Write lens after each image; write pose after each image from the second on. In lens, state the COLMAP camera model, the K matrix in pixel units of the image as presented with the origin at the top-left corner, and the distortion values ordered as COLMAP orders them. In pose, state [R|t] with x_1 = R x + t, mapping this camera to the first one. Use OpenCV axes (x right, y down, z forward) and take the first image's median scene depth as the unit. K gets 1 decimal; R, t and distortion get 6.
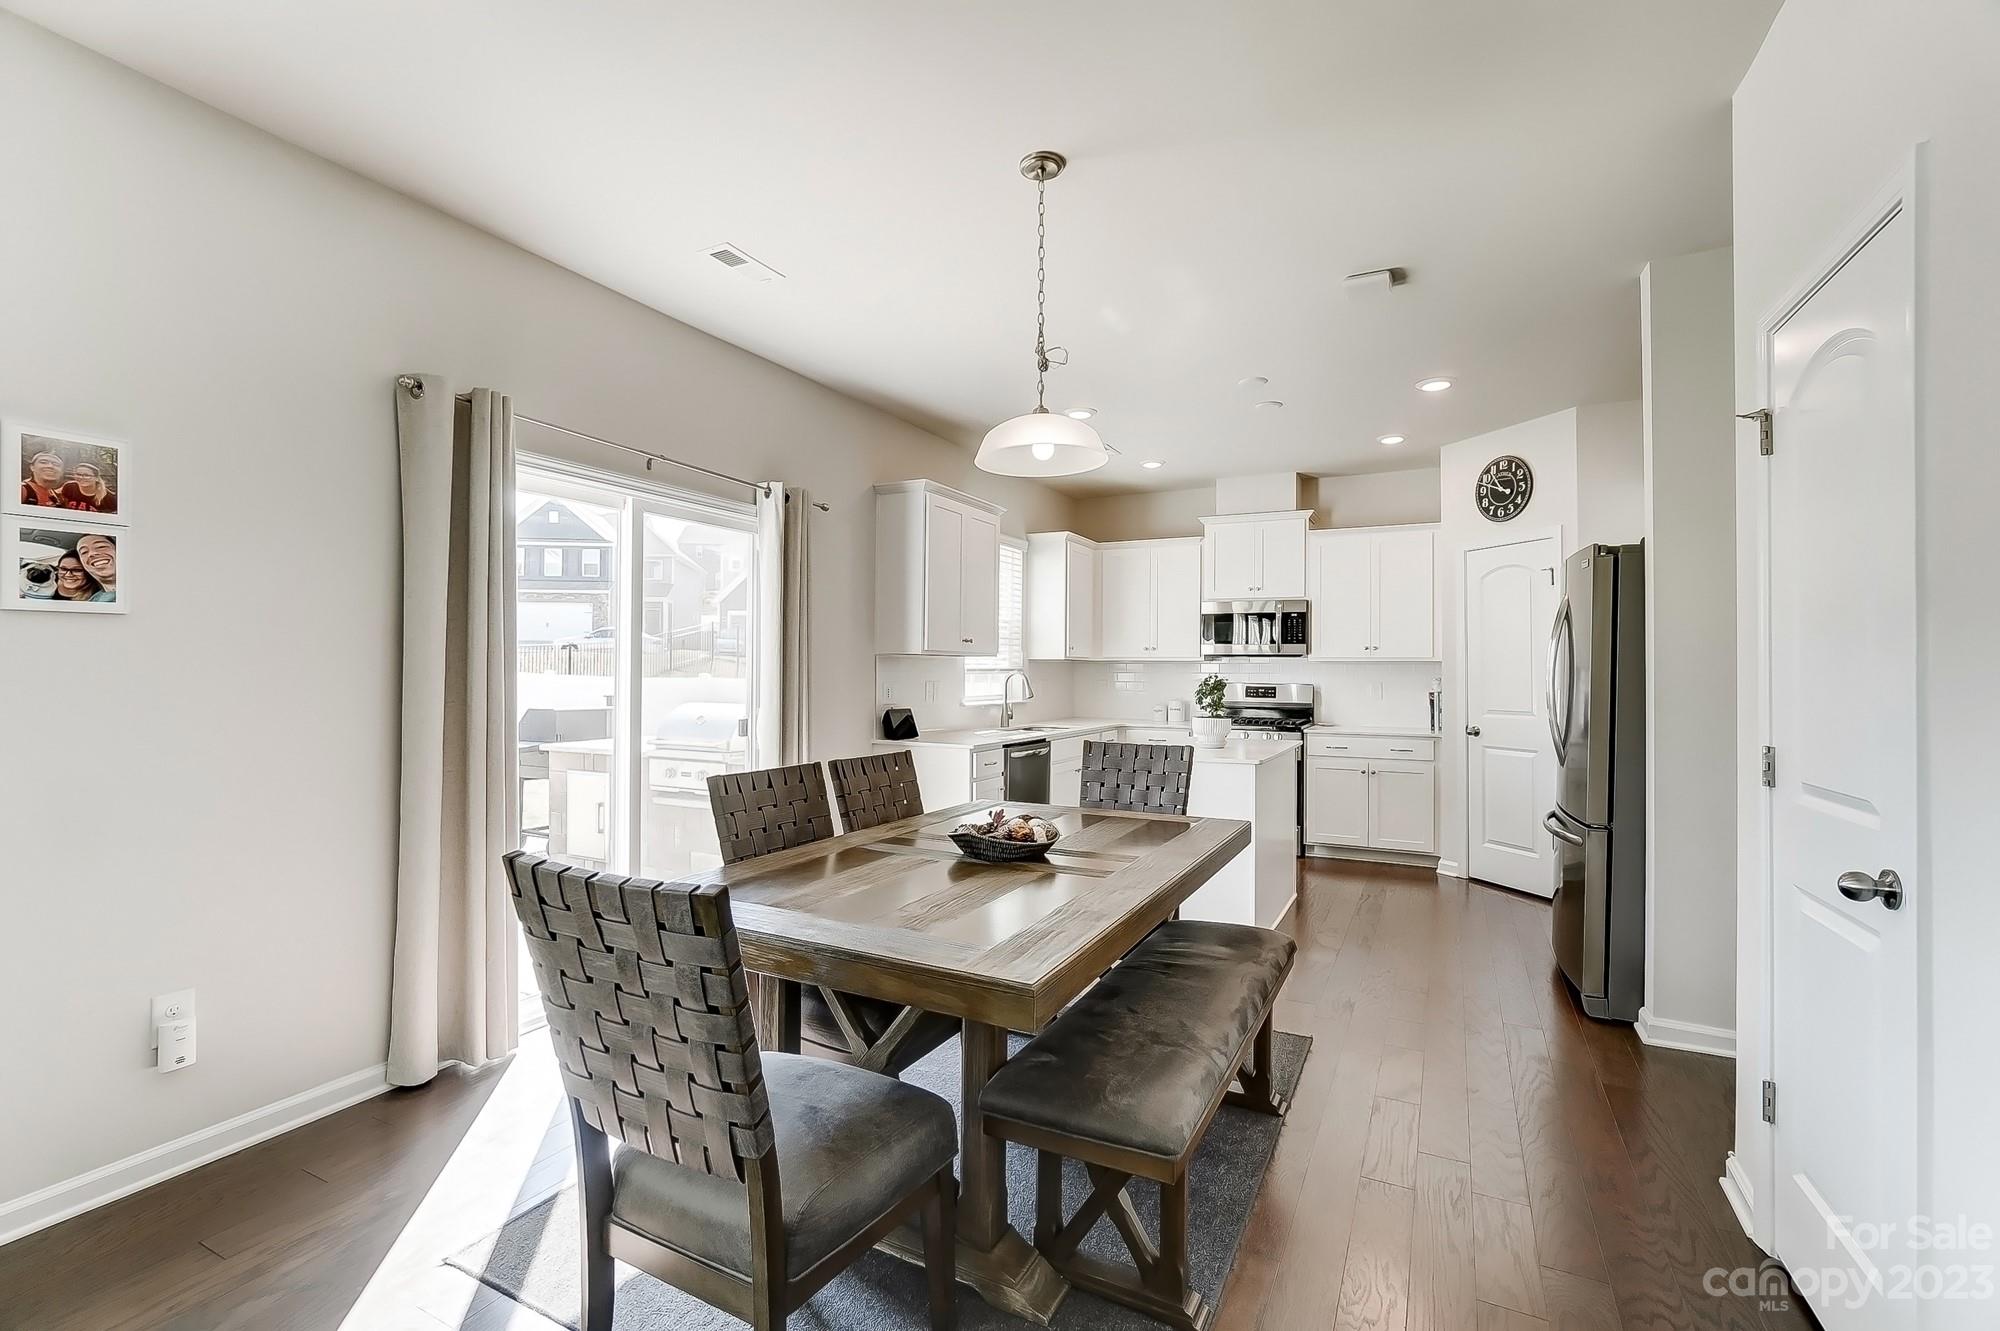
lens RADIAL K [[897.7, 0, 1013.3], [0, 897.7, 654.7], [0, 0, 1]] dist [0.004189, -0.000937]
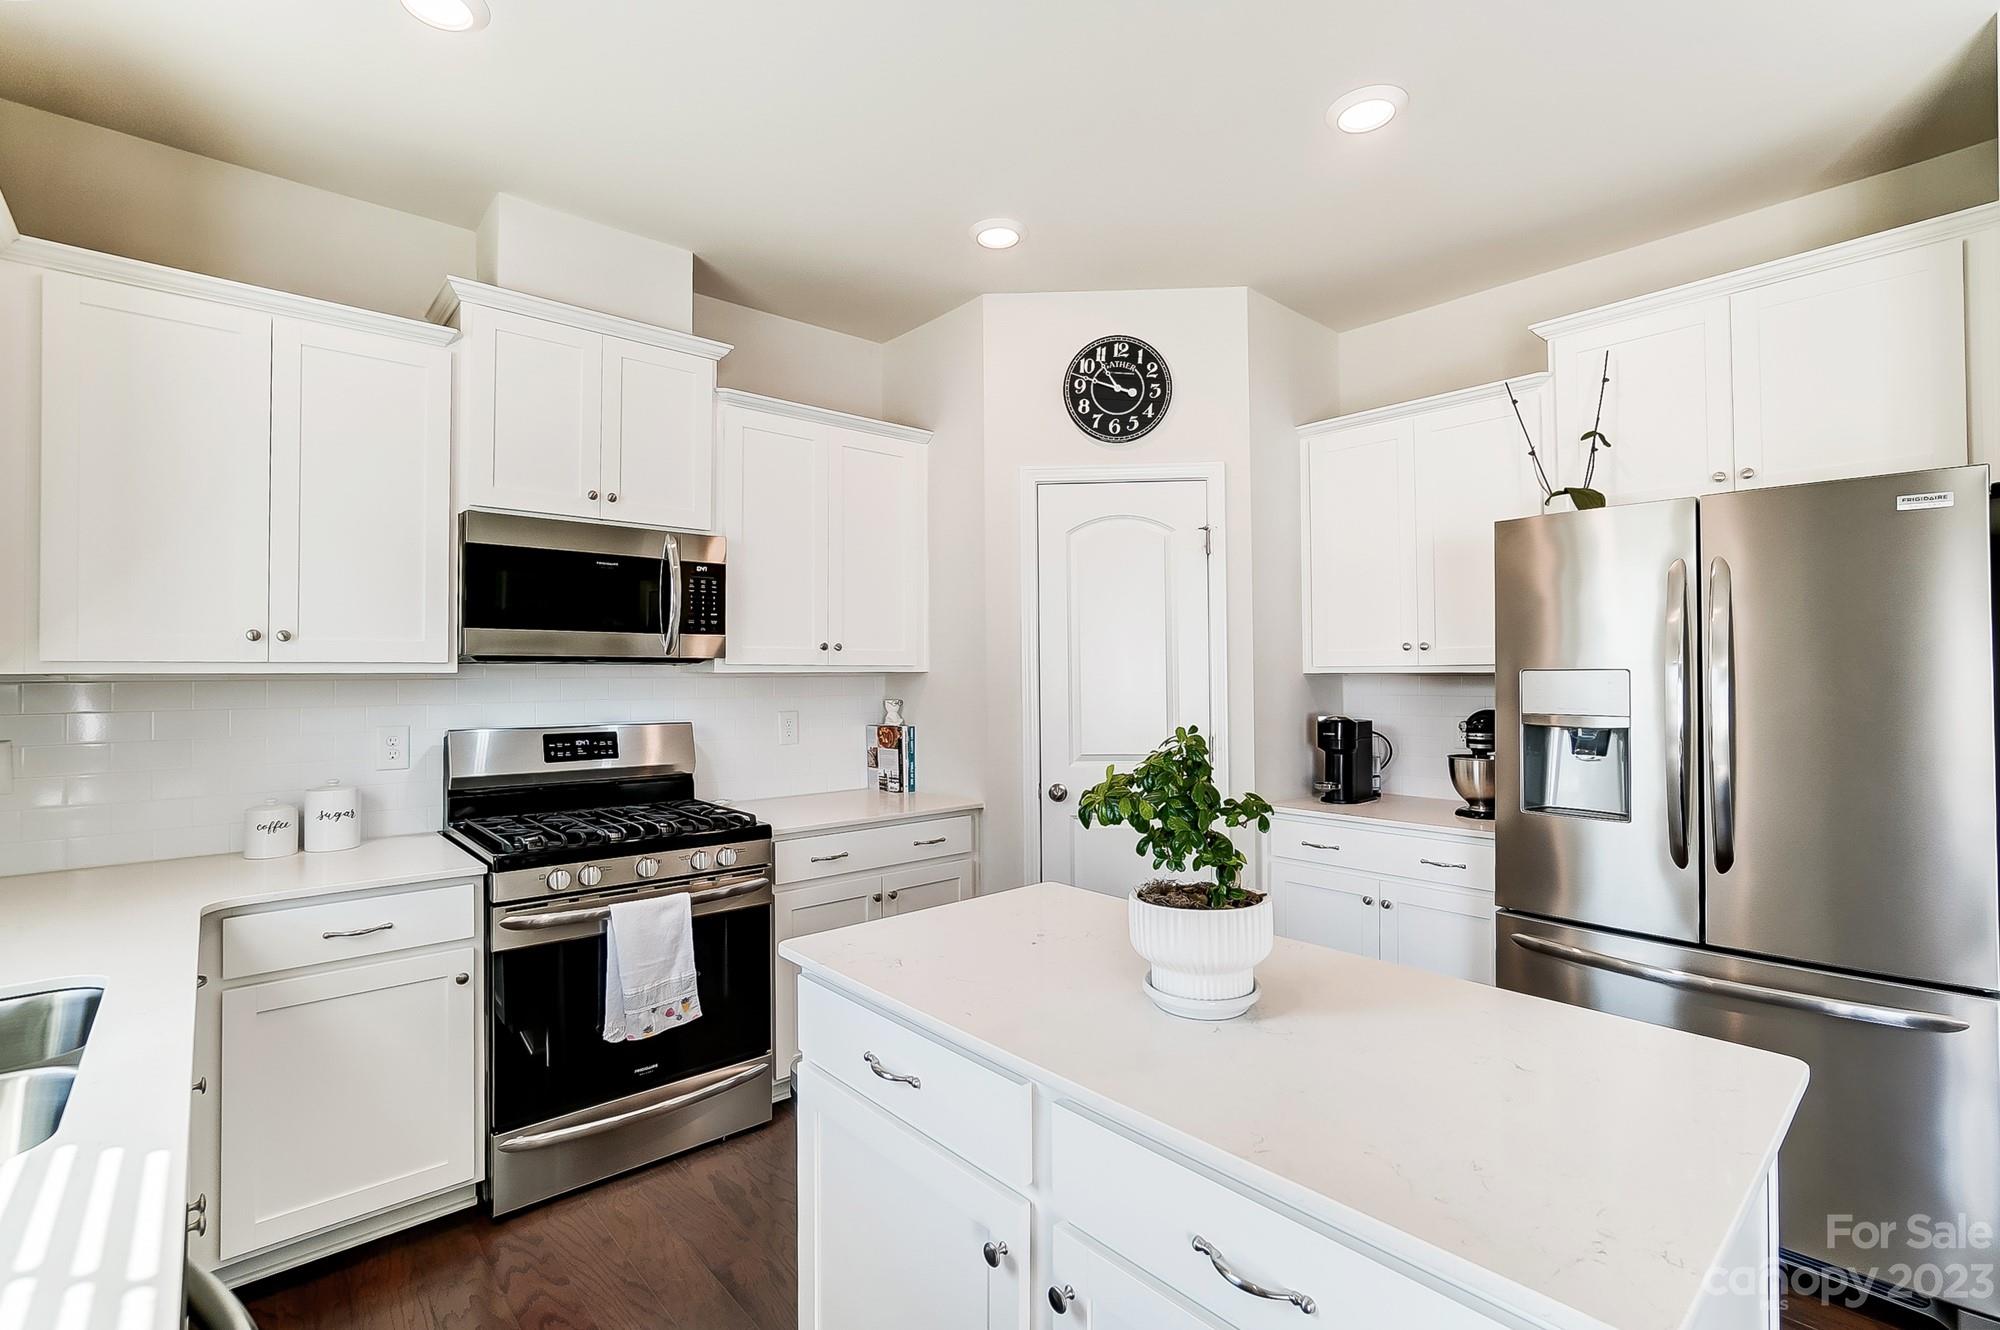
lens RADIAL K [[897.7, 0, 1014.6], [0, 897.7, 658.7], [0, 0, 1]] dist [0.004189, -0.000937]
pose [[0.389223, 0.007122, 0.921116, -0.036033], [-0.006032, 0.999968, -0.005182, 0.001718], [-0.921124, -0.003539, 0.389253, 0.713368]]
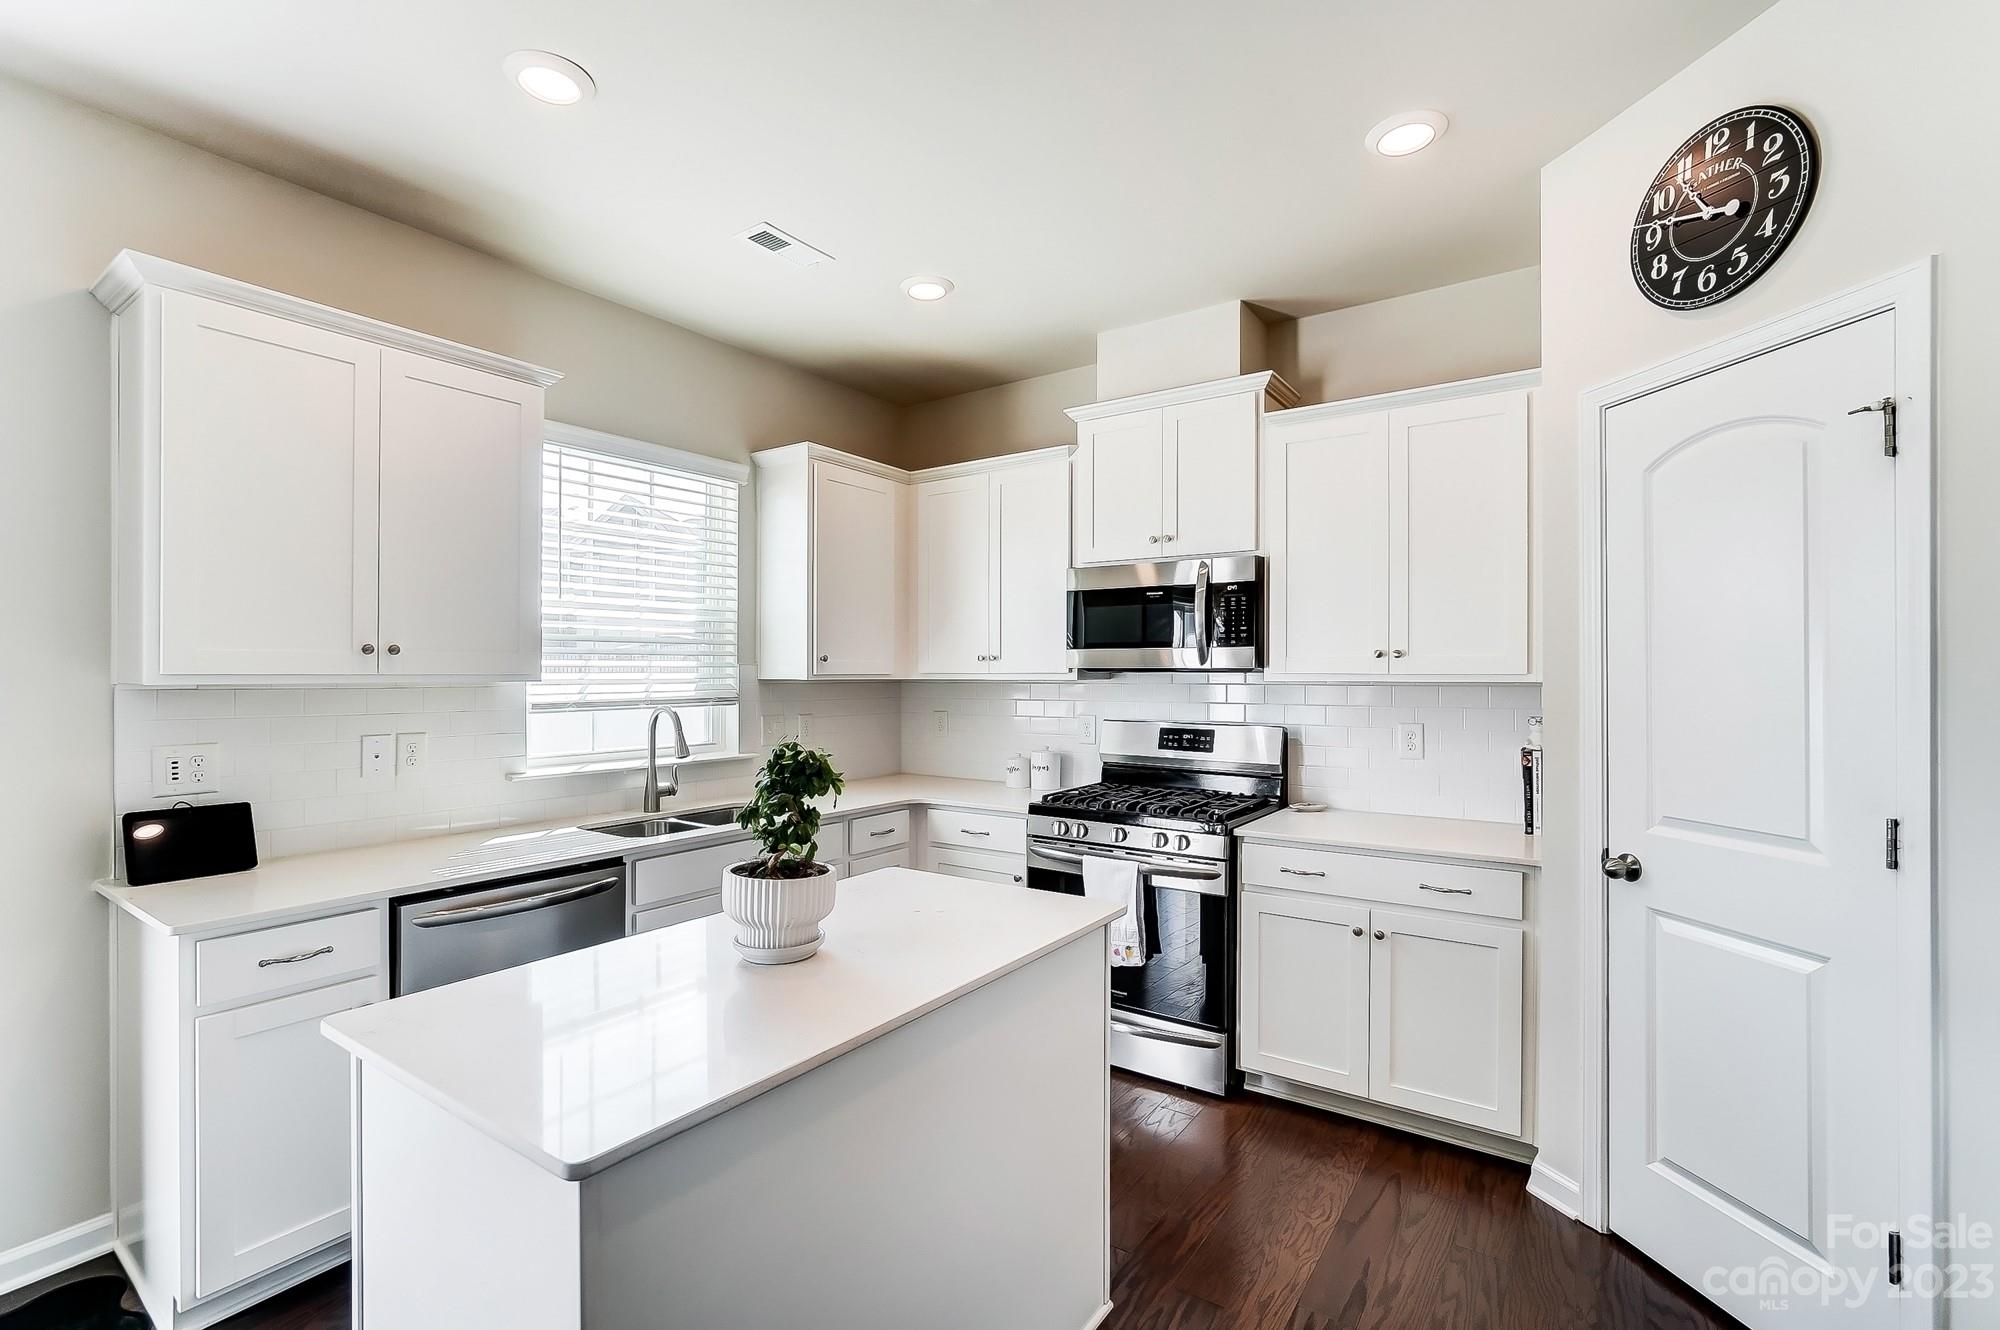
lens RADIAL K [[897.7, 0, 1009.8], [0, 897.7, 680.1], [0, 0, 1]] dist [0.004189, -0.000937]
pose [[0.990735, -0.005516, -0.135699, 0.268534], [0.008313, 0.999764, 0.020053, -0.004619], [0.135557, -0.020995, 0.990547, 0.515745]]
